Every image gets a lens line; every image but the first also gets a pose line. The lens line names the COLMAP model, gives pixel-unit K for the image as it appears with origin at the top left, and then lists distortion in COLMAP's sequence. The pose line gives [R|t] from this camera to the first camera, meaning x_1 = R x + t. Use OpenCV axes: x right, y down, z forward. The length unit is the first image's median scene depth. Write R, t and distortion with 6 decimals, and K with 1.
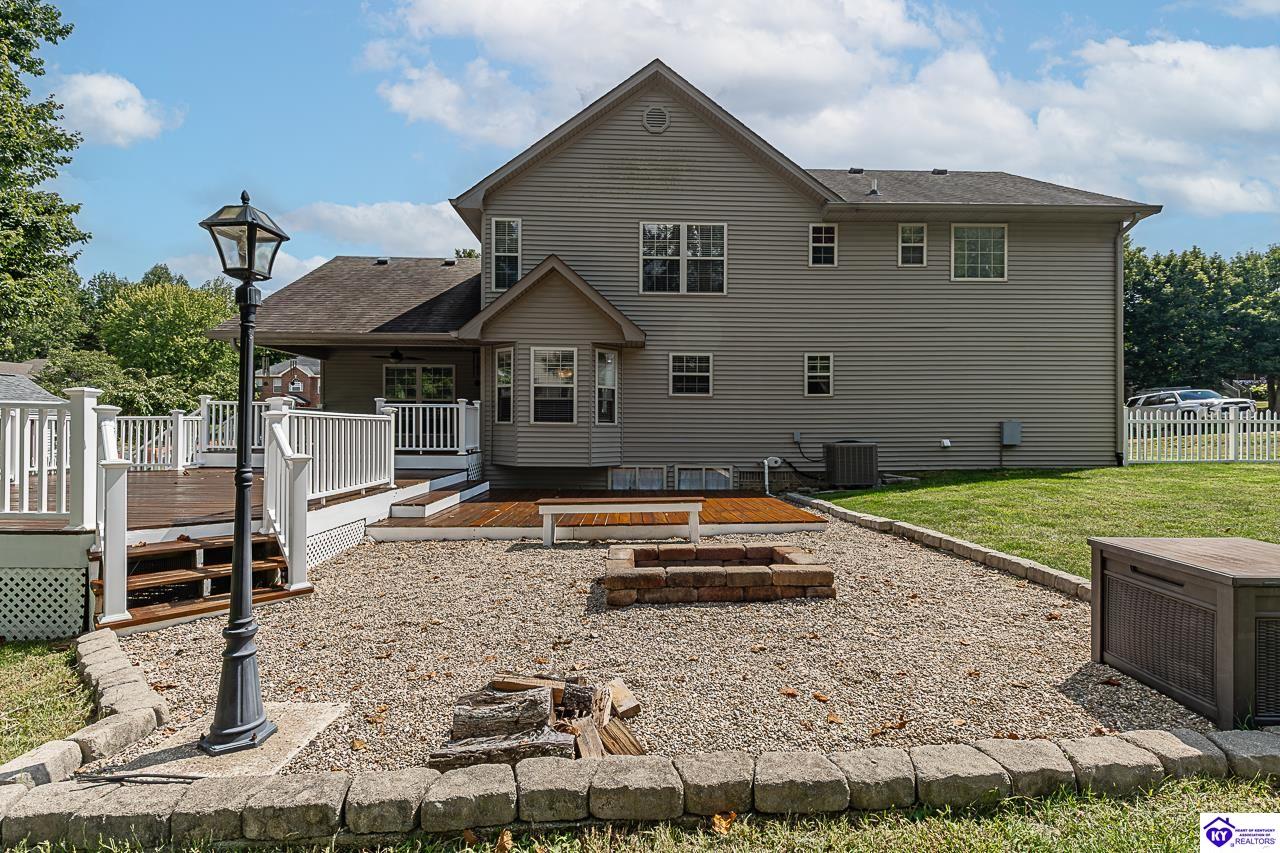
lens RADIAL K [[586.0, 0, 644.9], [0, 586.0, 426.8], [0, 0, 1]] dist [0.005842, 0.000326]
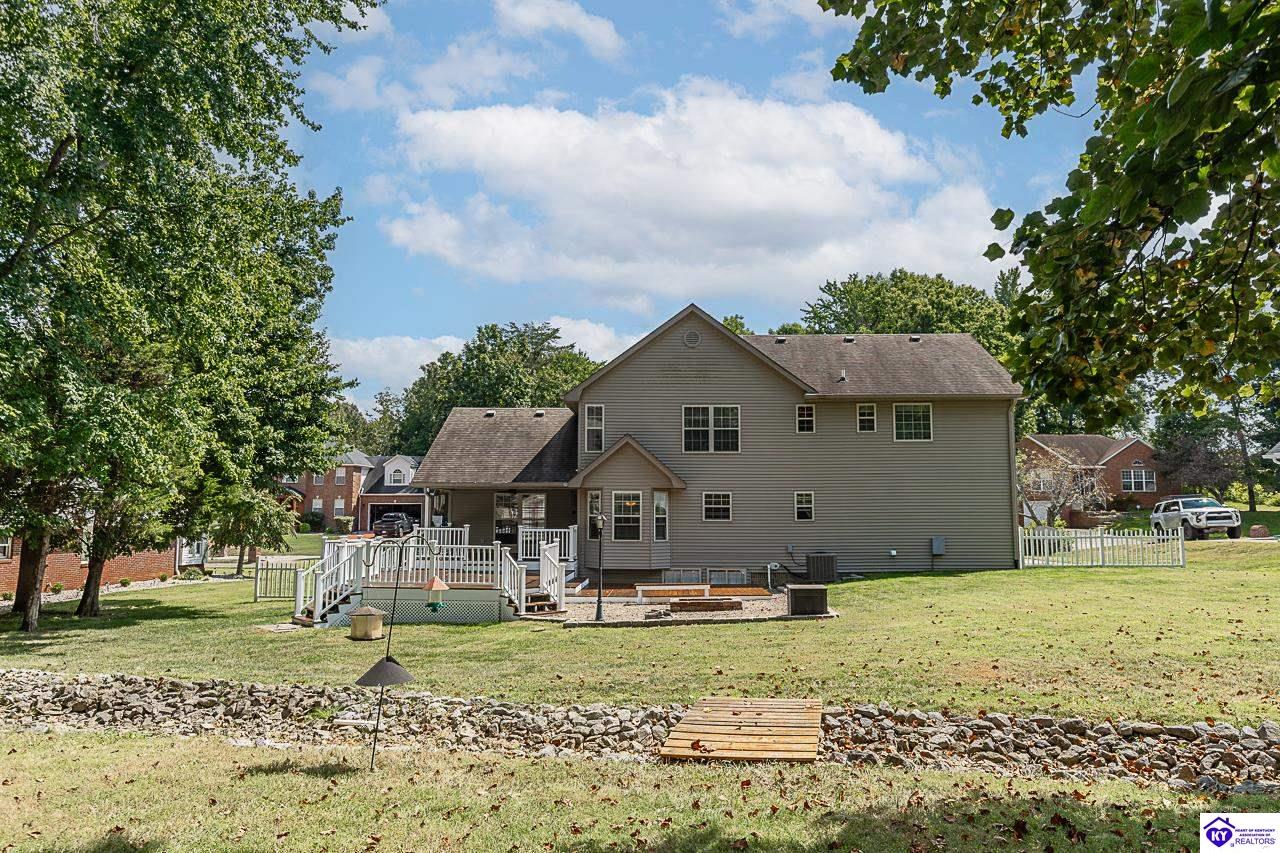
lens RADIAL K [[917.5, 0, 639.5], [0, 917.5, 418.6], [0, 0, 1]] dist [0.003569, -0.000837]
pose [[0.998039, -0.008990, -0.061945, 0.027810], [0.002971, 0.995321, -0.096577, -0.087049], [0.062524, 0.096204, 0.993396, -1.348035]]
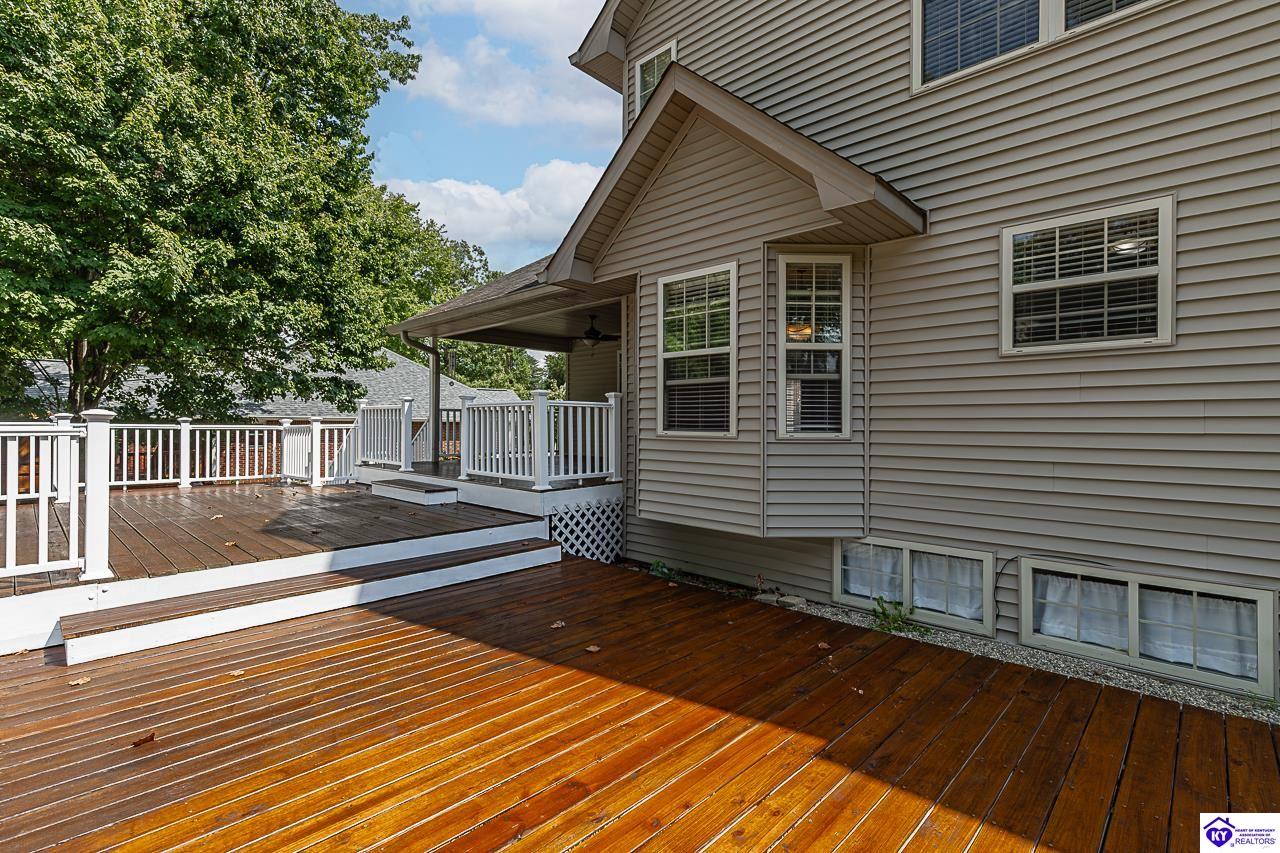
lens RADIAL K [[586.0, 0, 643.0], [0, 586.0, 425.4], [0, 0, 1]] dist [0.005842, 0.000326]
pose [[0.706076, -0.004302, -0.708123, 0.136750], [0.003036, 0.999991, -0.003048, -0.010677], [0.708130, 0.000002, 0.706082, 0.603666]]
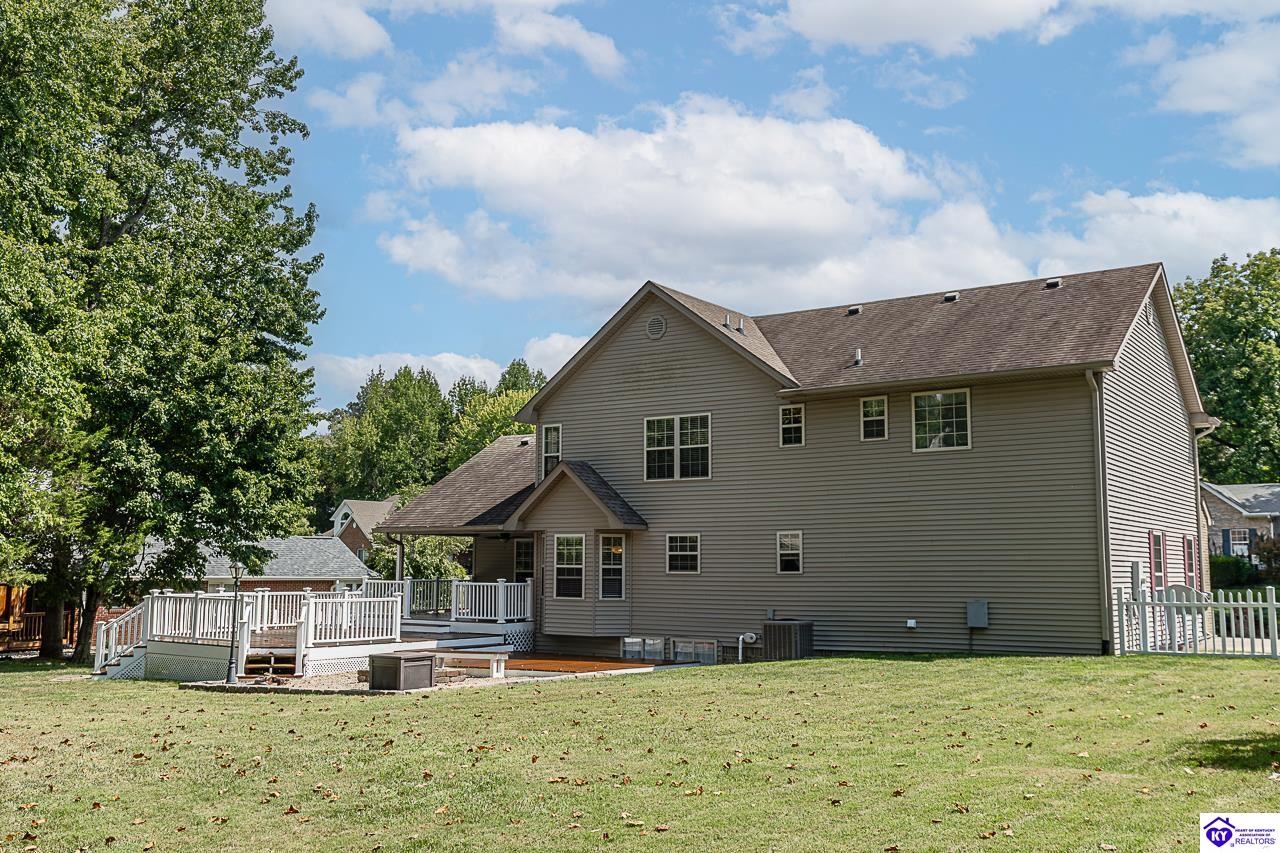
lens RADIAL K [[1177.3, 0, 638.3], [0, 1177.3, 436.6], [0, 0, 1]] dist [0.006873, 0.000000]
pose [[0.809282, -0.067584, -0.583520, 1.297471], [0.001021, 0.993520, -0.113655, -0.056672], [0.587420, 0.091383, 0.804107, -0.821864]]
